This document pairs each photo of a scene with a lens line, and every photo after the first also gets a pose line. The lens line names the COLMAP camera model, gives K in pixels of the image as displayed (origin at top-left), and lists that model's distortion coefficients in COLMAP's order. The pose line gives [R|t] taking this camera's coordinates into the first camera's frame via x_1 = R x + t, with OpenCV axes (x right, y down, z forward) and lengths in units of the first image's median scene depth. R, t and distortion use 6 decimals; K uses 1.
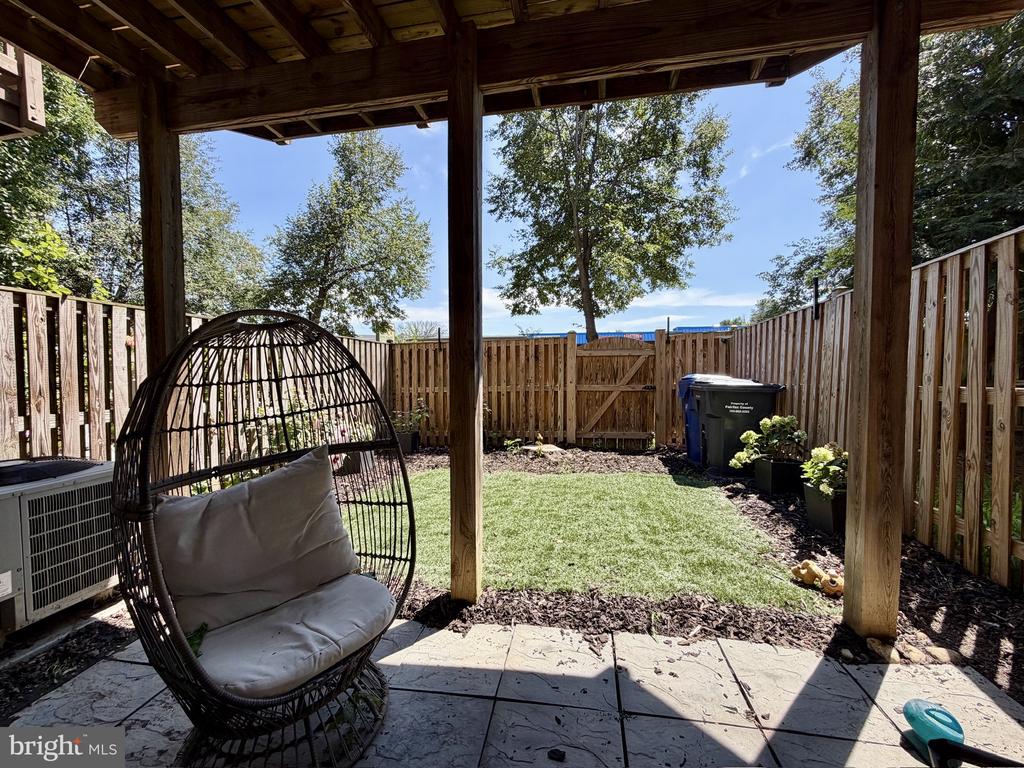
lens RADIAL K [[407.8, 0, 512.6], [0, 407.8, 386.5], [0, 0, 1]] dist [-0.000609, 0.000024]
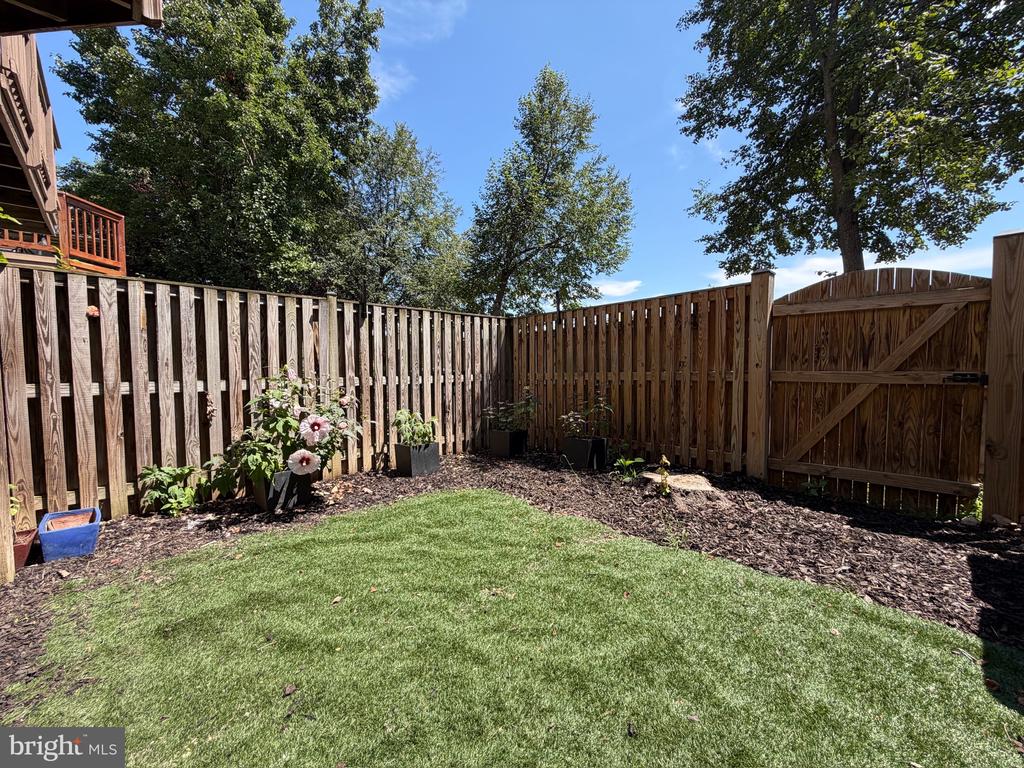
lens RADIAL K [[407.8, 0, 512.5], [0, 407.8, 383.4], [0, 0, 1]] dist [-0.000609, 0.000024]
pose [[0.818027, 0.026245, -0.574580, 0.186251], [-0.018670, 0.999644, 0.019080, 0.008895], [0.574876, -0.004880, 0.818226, 0.365801]]
